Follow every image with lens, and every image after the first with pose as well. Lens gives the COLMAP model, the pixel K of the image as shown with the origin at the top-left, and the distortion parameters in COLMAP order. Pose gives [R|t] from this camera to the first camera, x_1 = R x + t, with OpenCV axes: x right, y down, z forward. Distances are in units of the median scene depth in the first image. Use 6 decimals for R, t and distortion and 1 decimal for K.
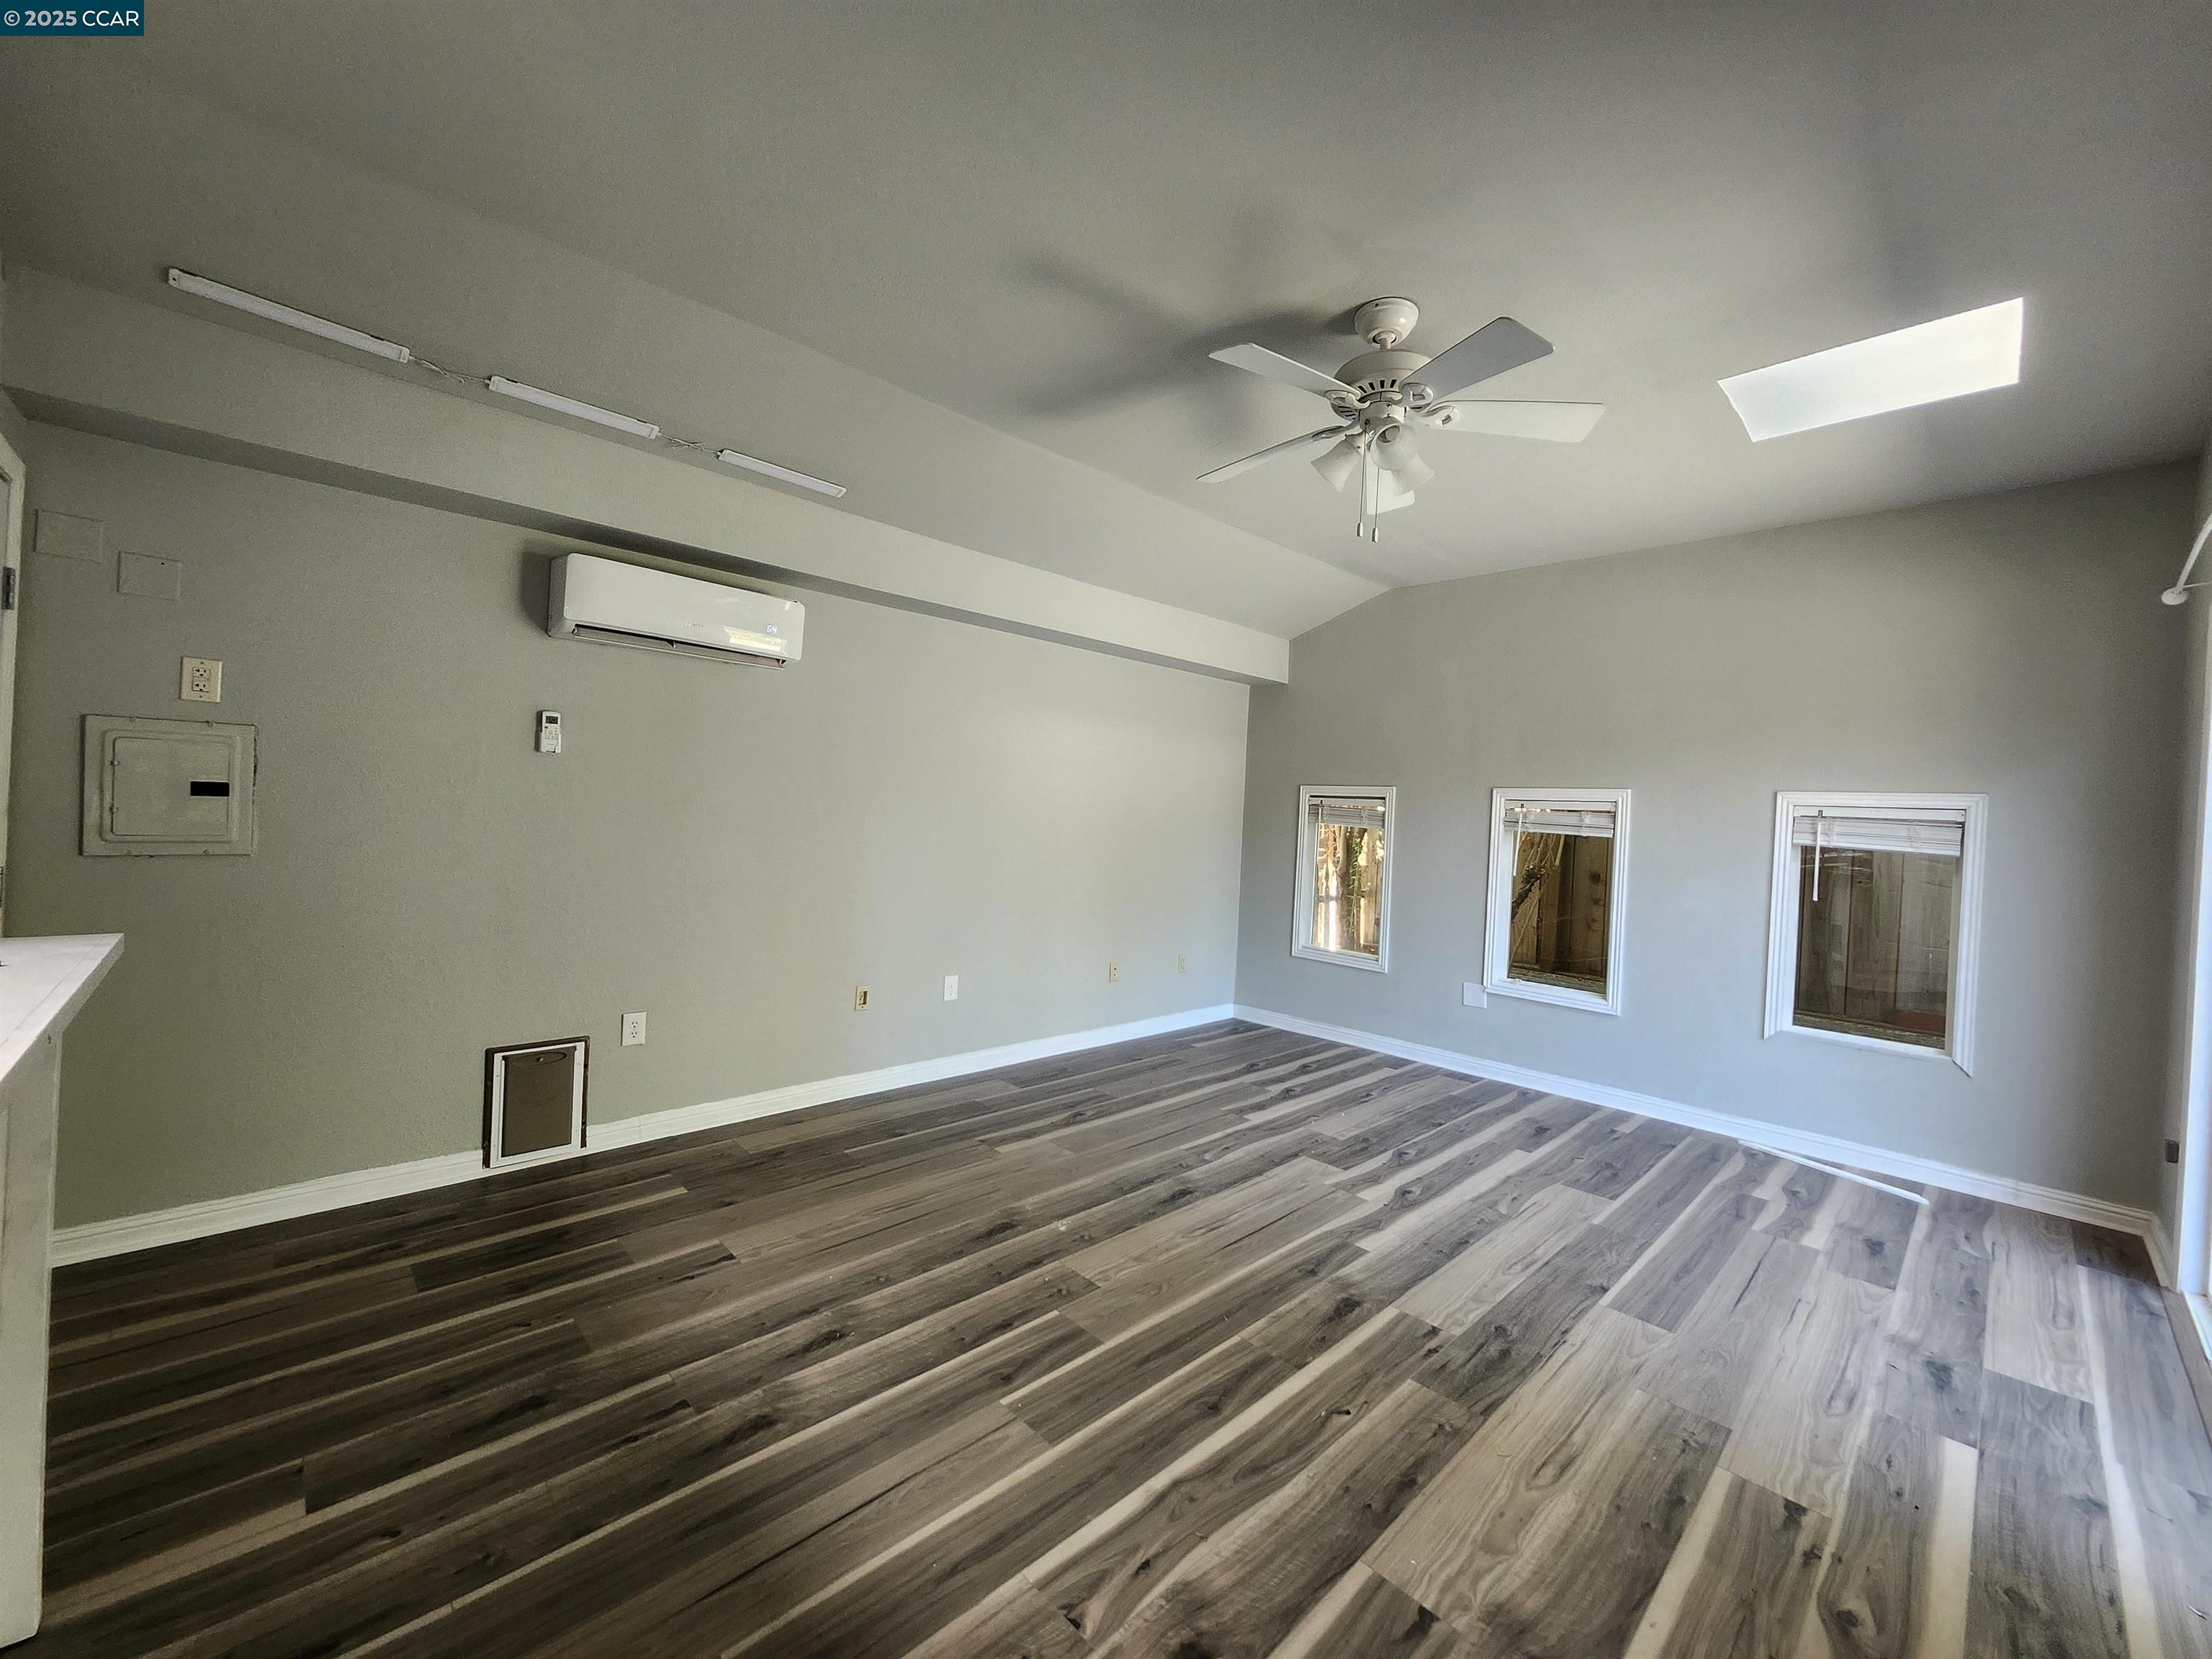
lens RADIAL K [[871.8, 0, 1107.3], [0, 871.8, 815.9], [0, 0, 1]] dist [0.002805, -0.000727]
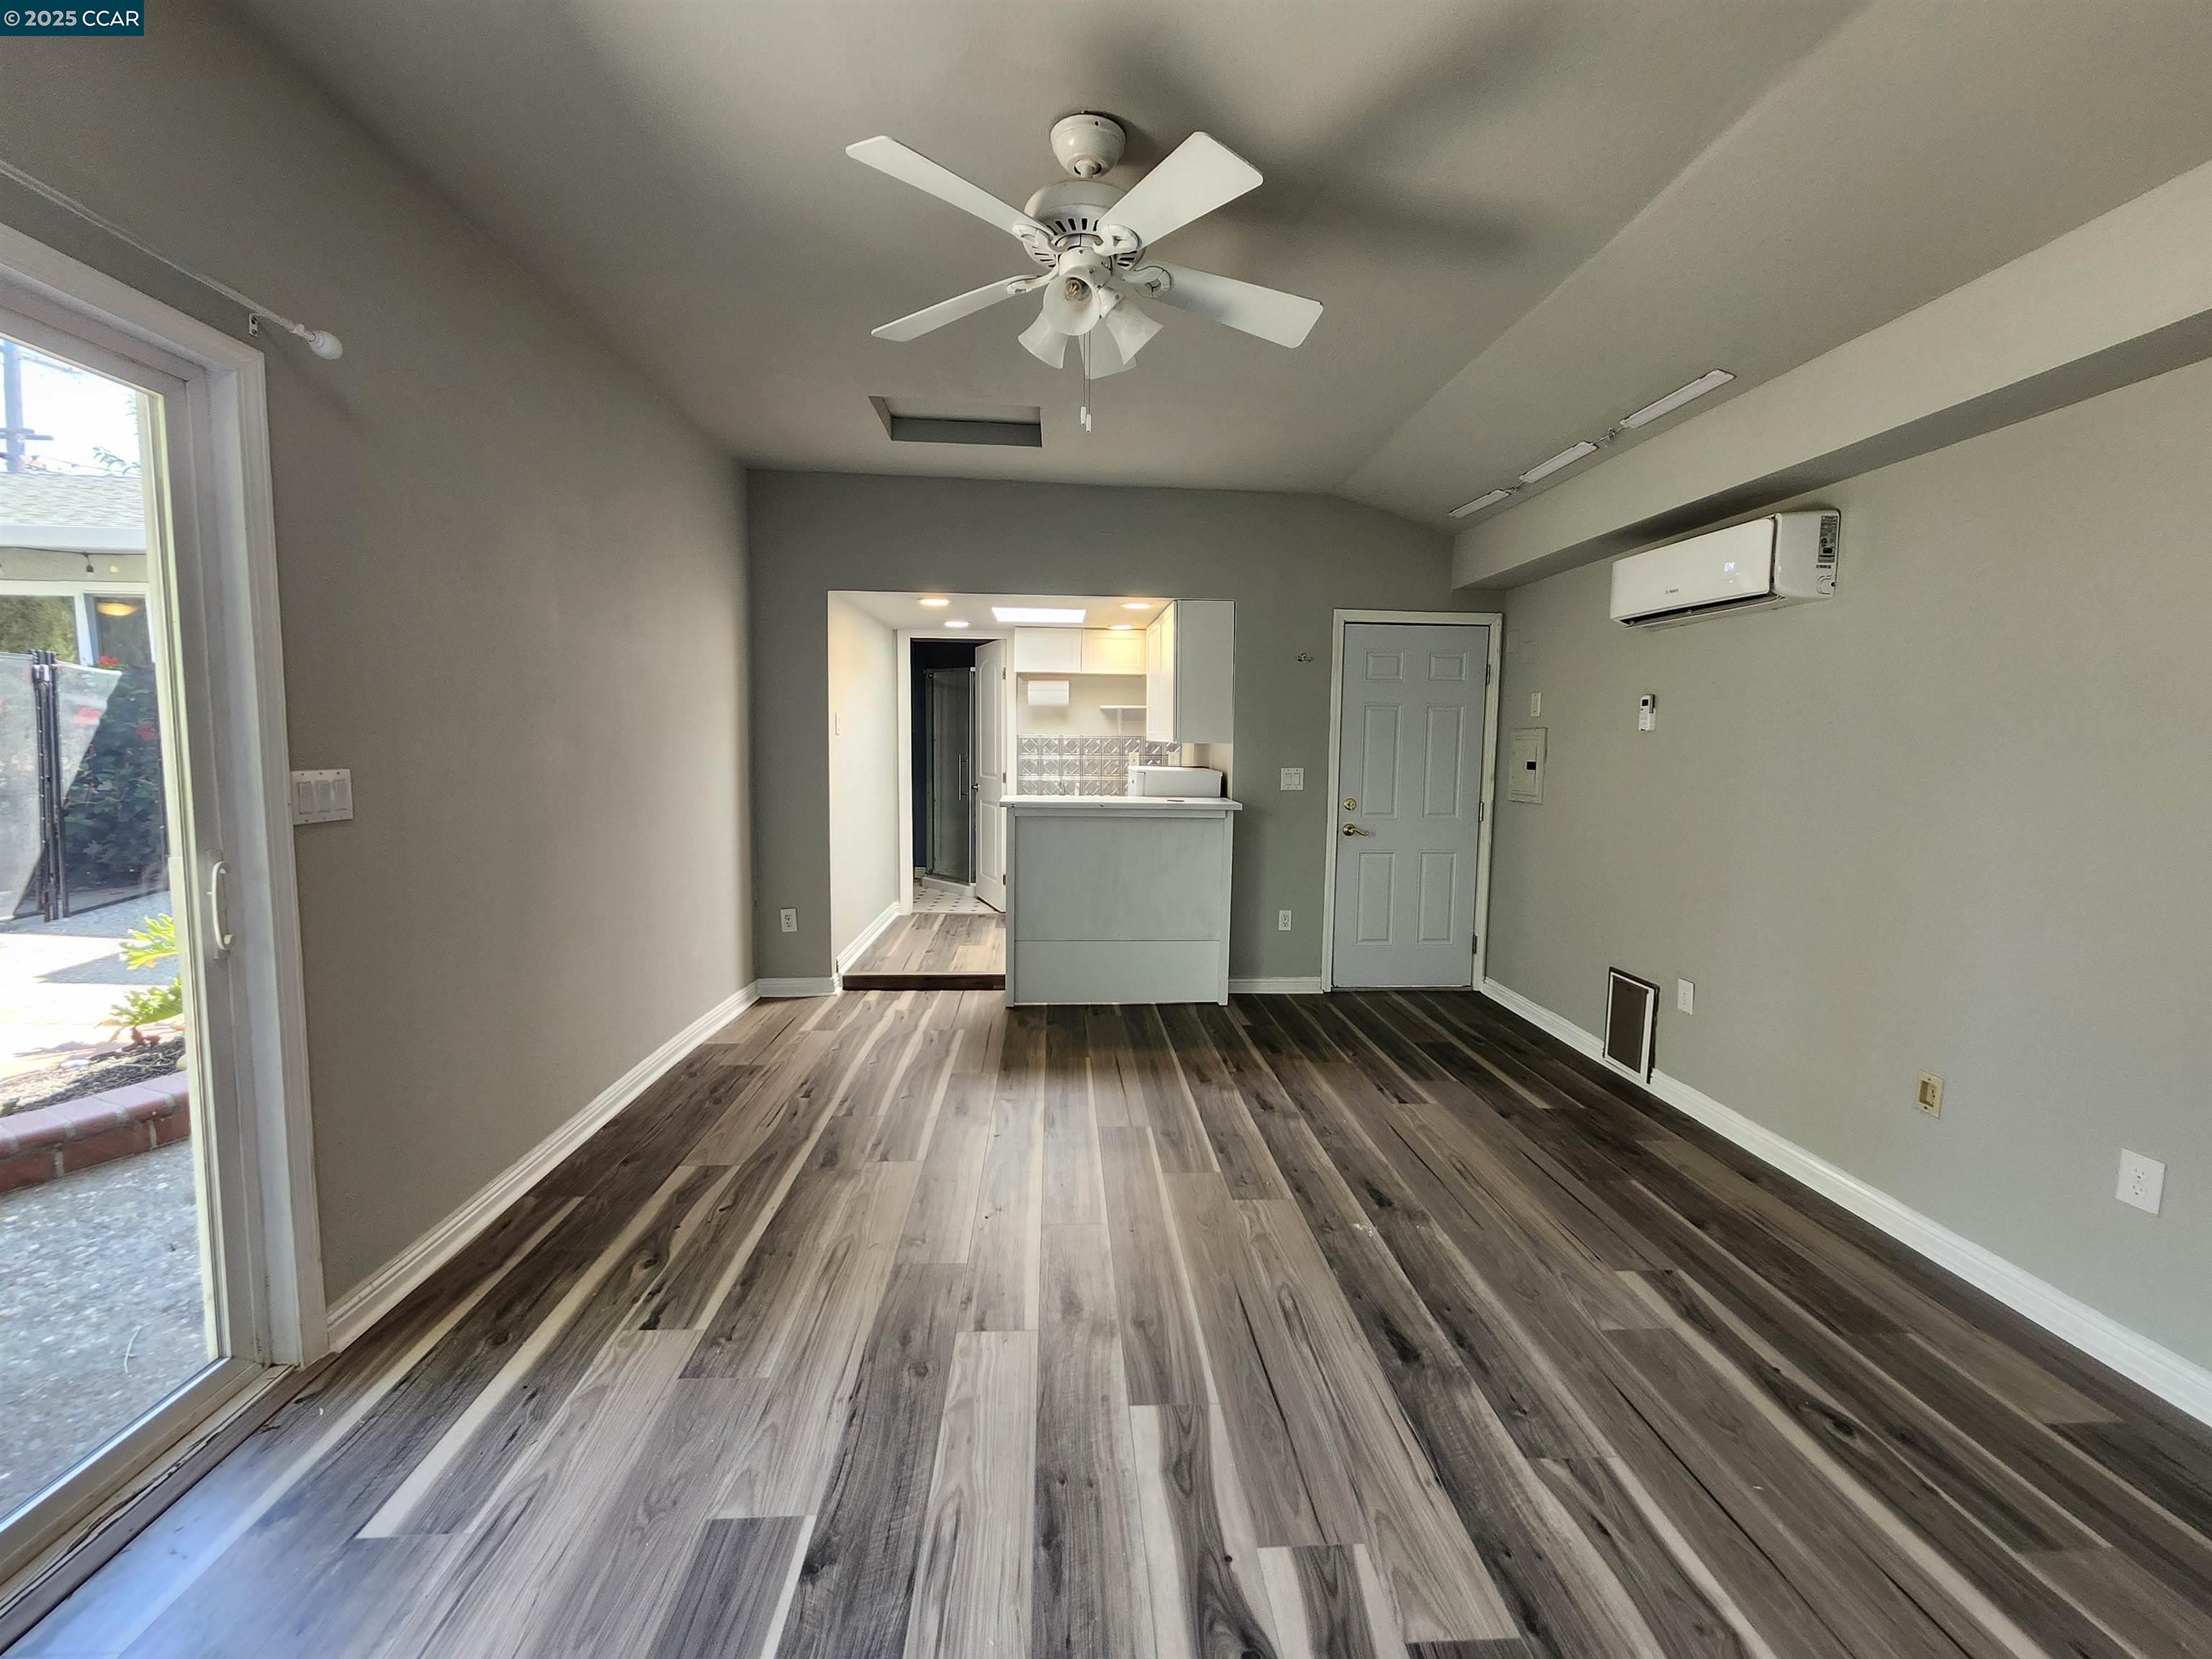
lens RADIAL K [[904.2, 0, 1141.1], [0, 904.2, 822.9], [0, 0, 1]] dist [-0.002258, -0.000470]
pose [[-0.627119, 0.017654, -0.778723, 0.773378], [-0.050836, 0.996684, 0.063534, 0.007556], [0.777263, 0.079431, -0.624142, 1.311788]]
